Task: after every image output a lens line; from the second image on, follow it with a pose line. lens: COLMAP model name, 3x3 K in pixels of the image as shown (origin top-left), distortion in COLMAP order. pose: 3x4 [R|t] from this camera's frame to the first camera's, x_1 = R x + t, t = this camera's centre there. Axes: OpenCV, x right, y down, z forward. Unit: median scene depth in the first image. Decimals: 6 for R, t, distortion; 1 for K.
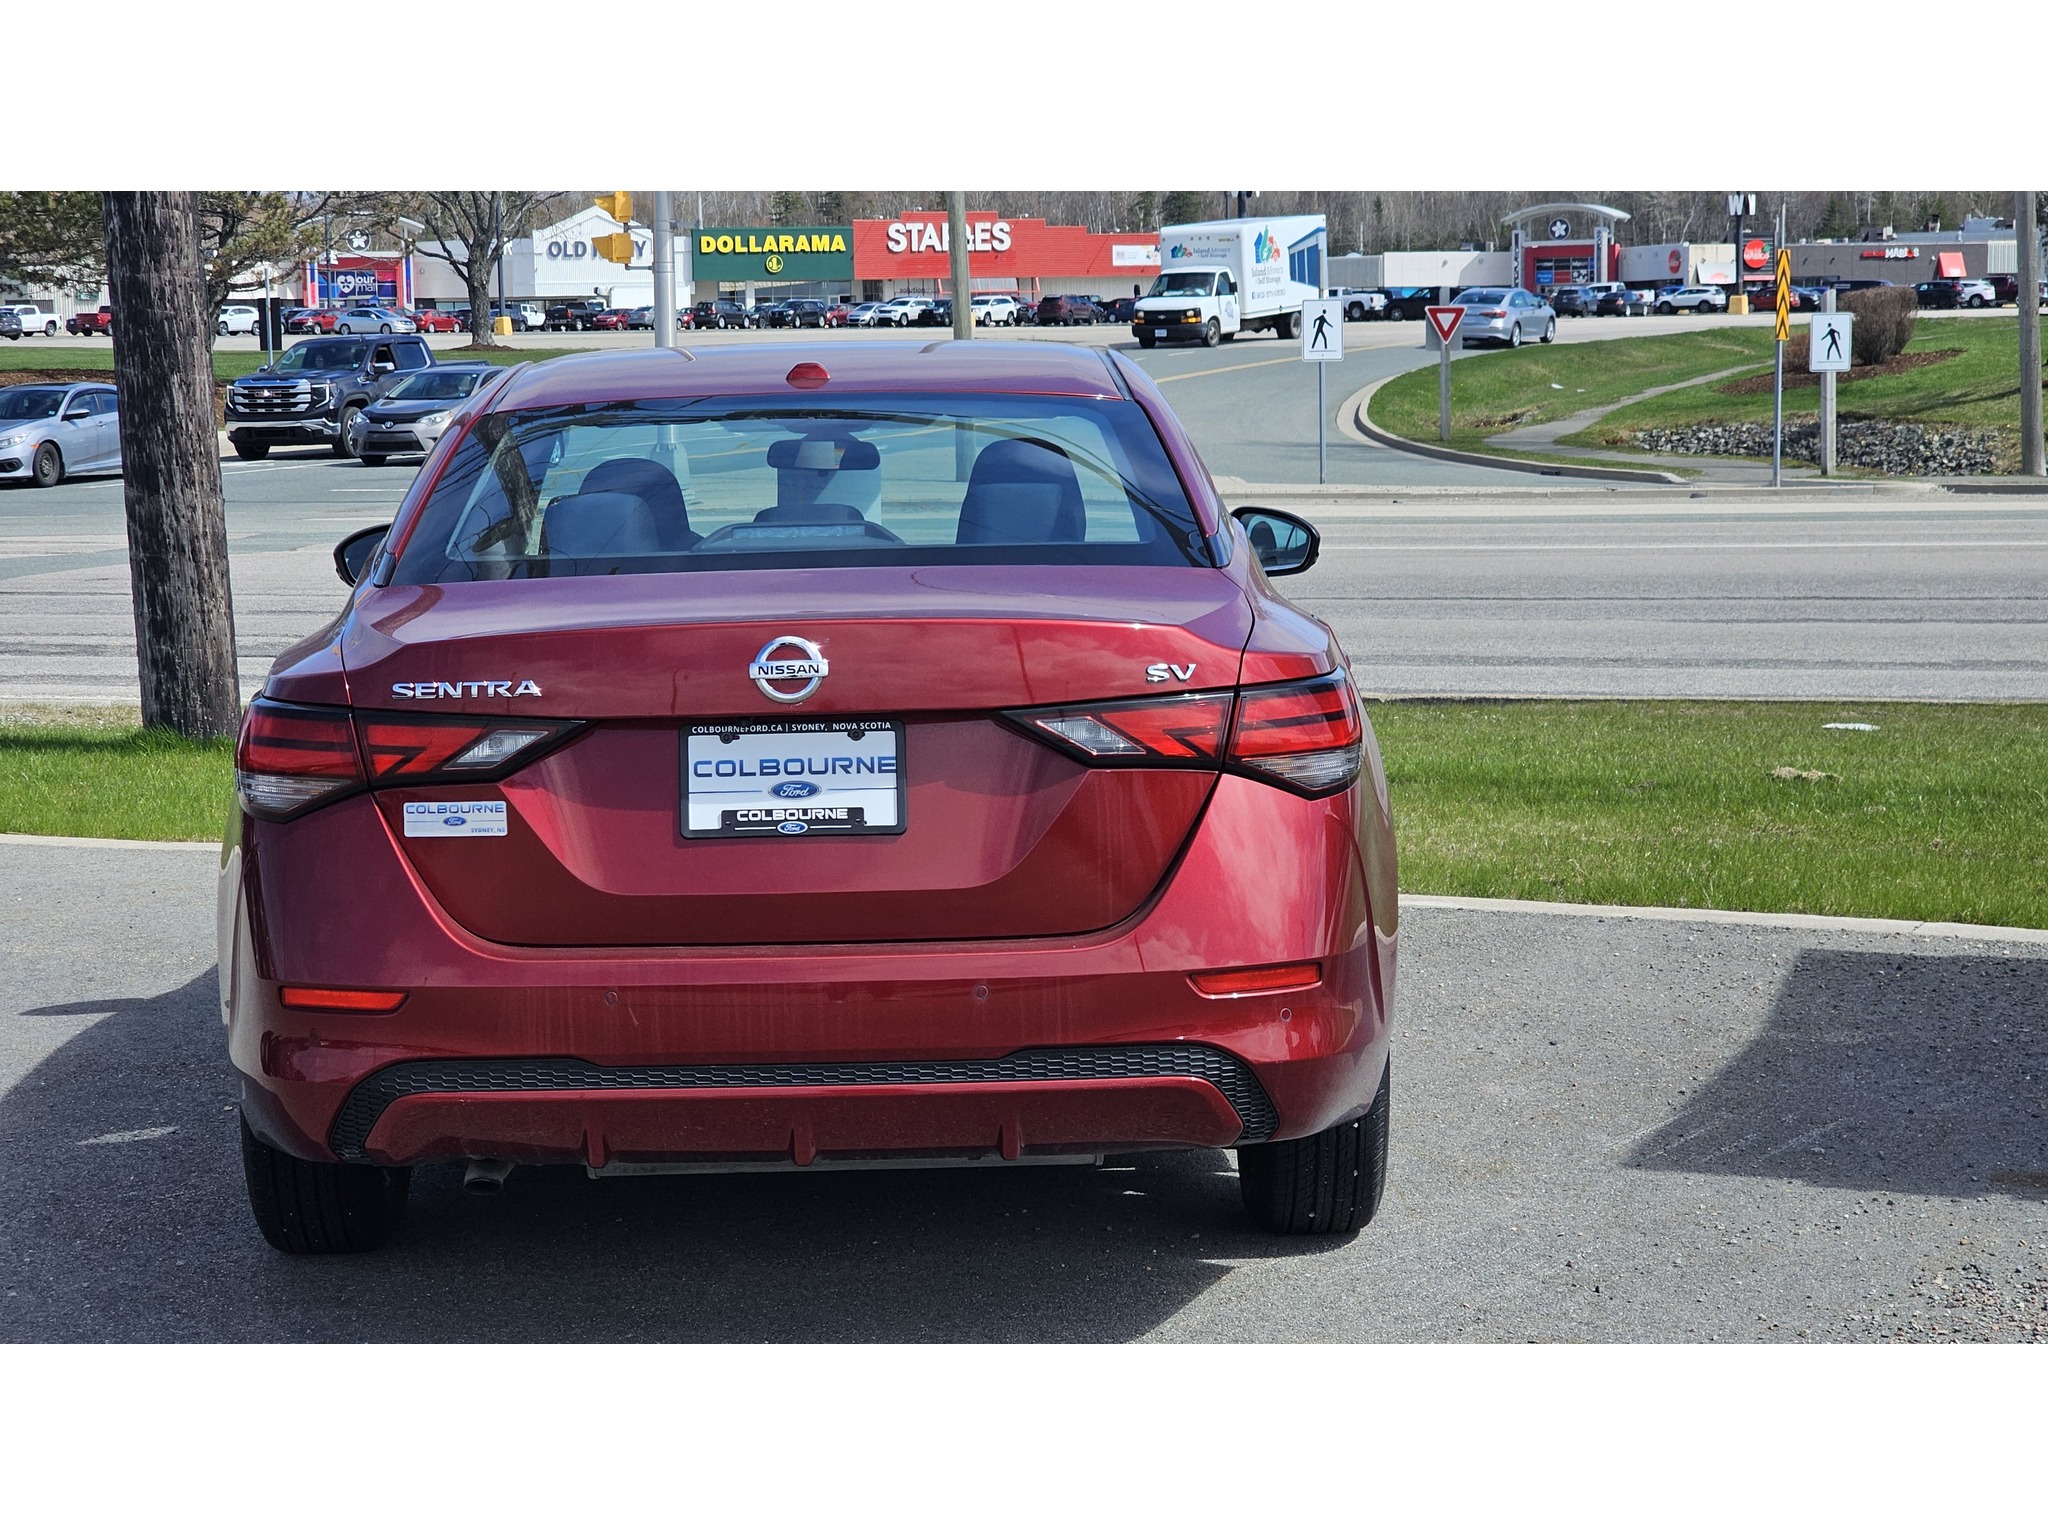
lens RADIAL K [[4128.3, 0, 1027.1], [0, 4128.3, 775.0], [0, 0, 1]] dist [0.025402, 0.000000]
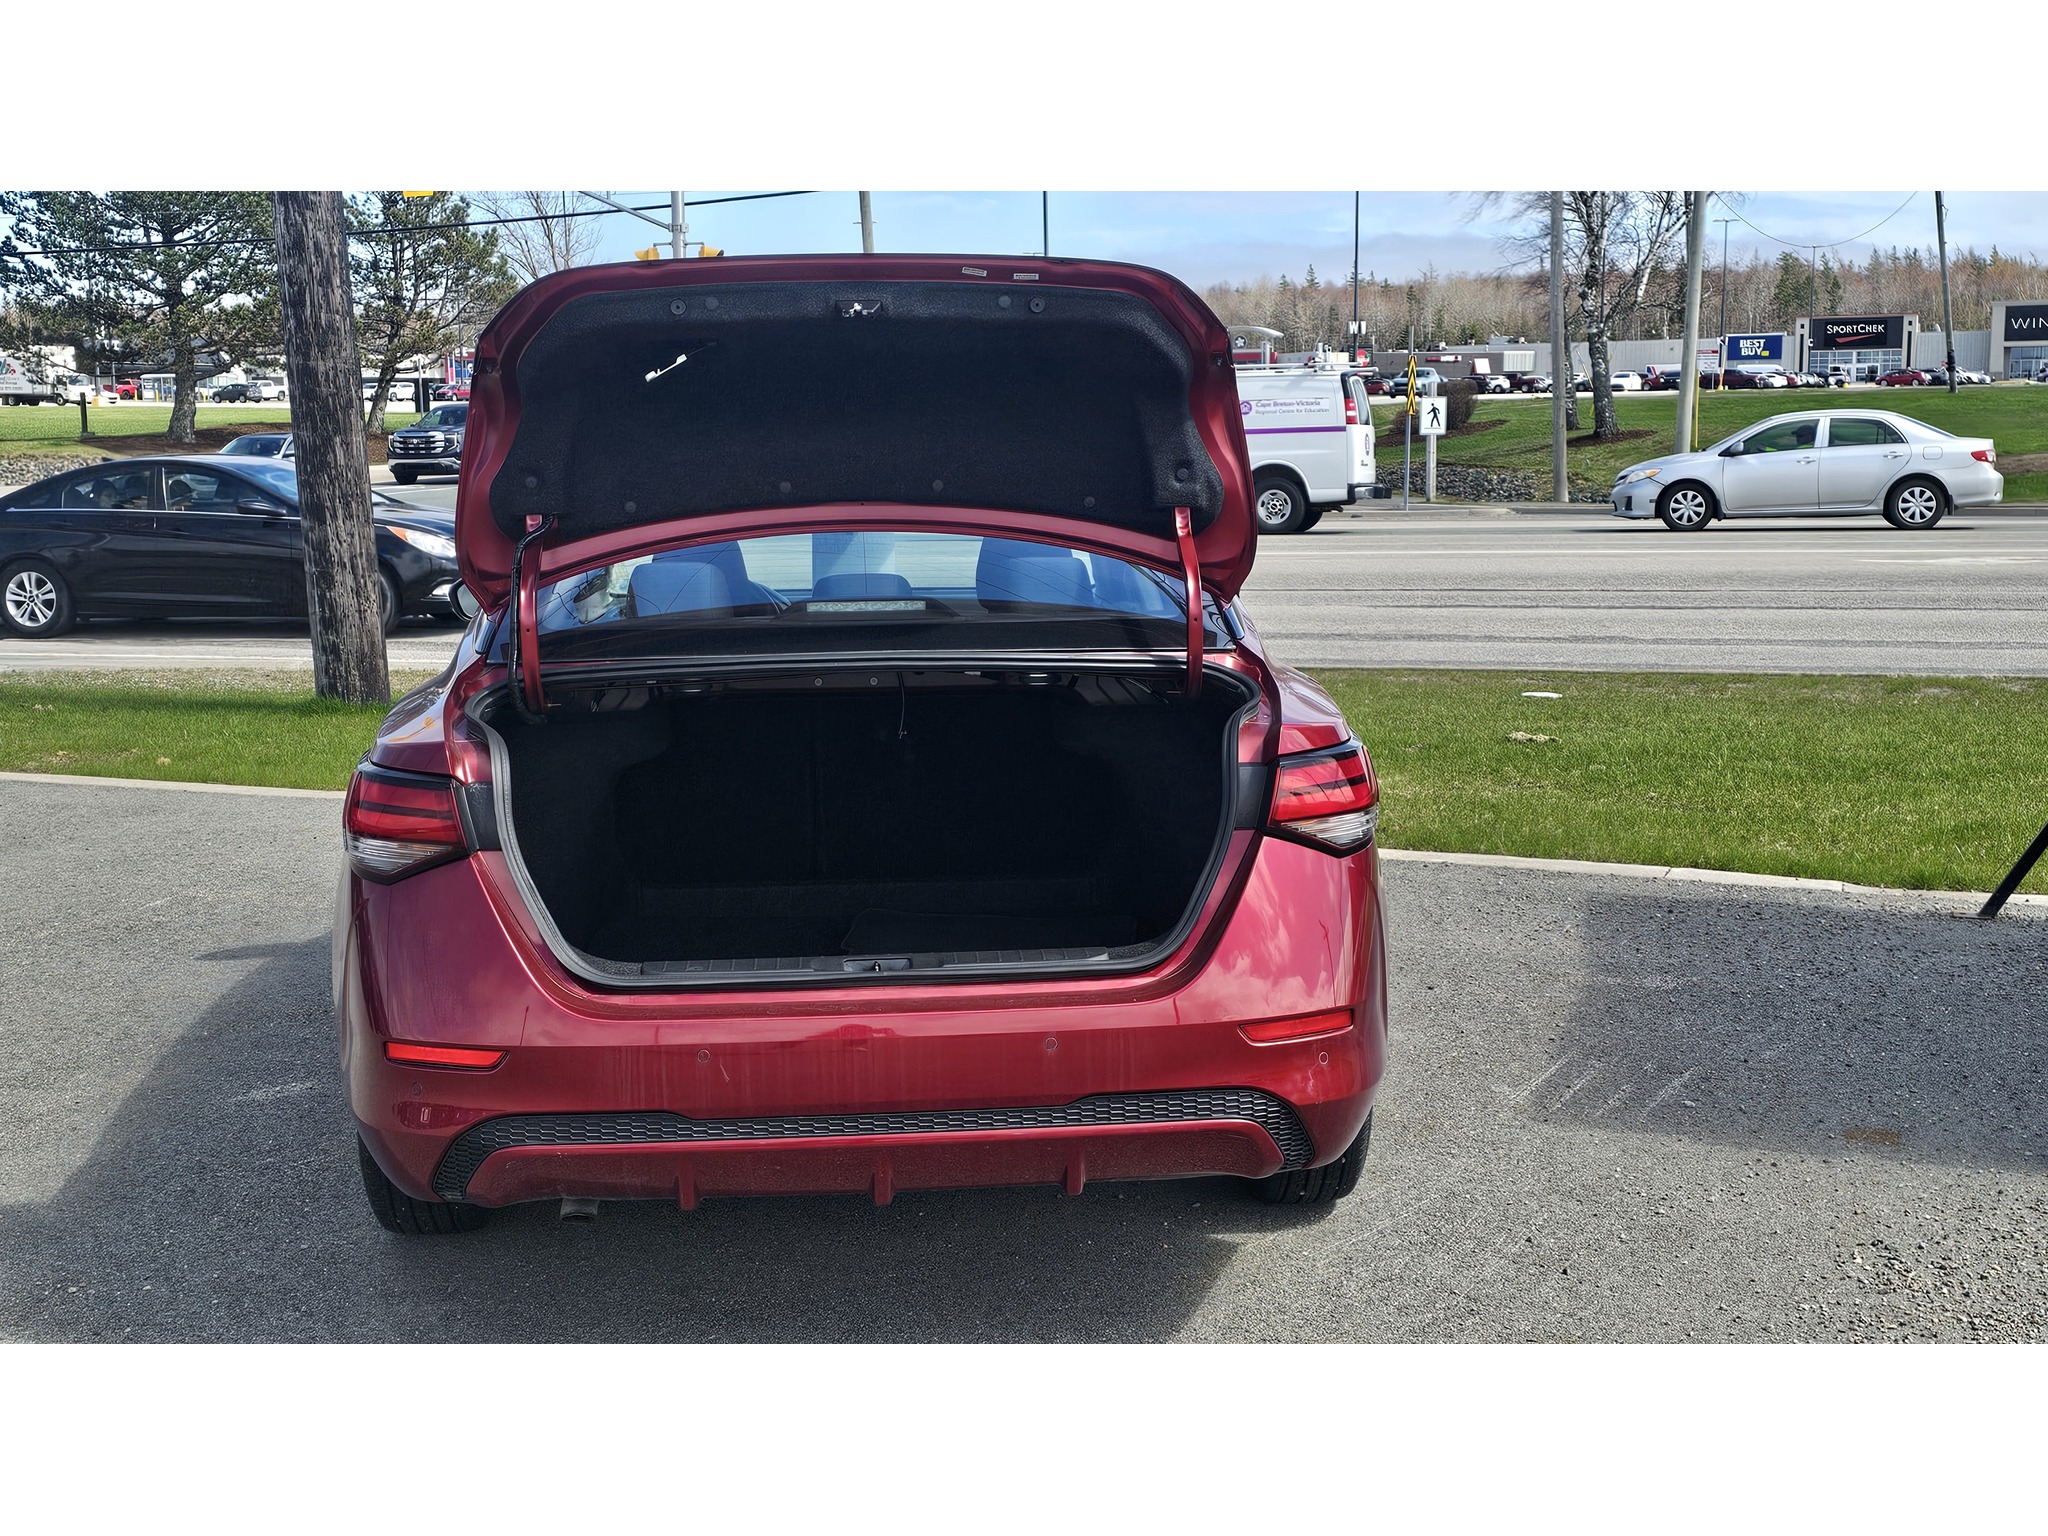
lens RADIAL K [[2374.8, 0, 1016.6], [0, 2374.8, 750.6], [0, 0, 1]] dist [0.058048, 0.000000]
pose [[0.998326, -0.000646, 0.057833, -0.031669], [-0.001610, 0.999239, 0.038965, -0.027598], [-0.057815, -0.038993, 0.997566, 0.222935]]
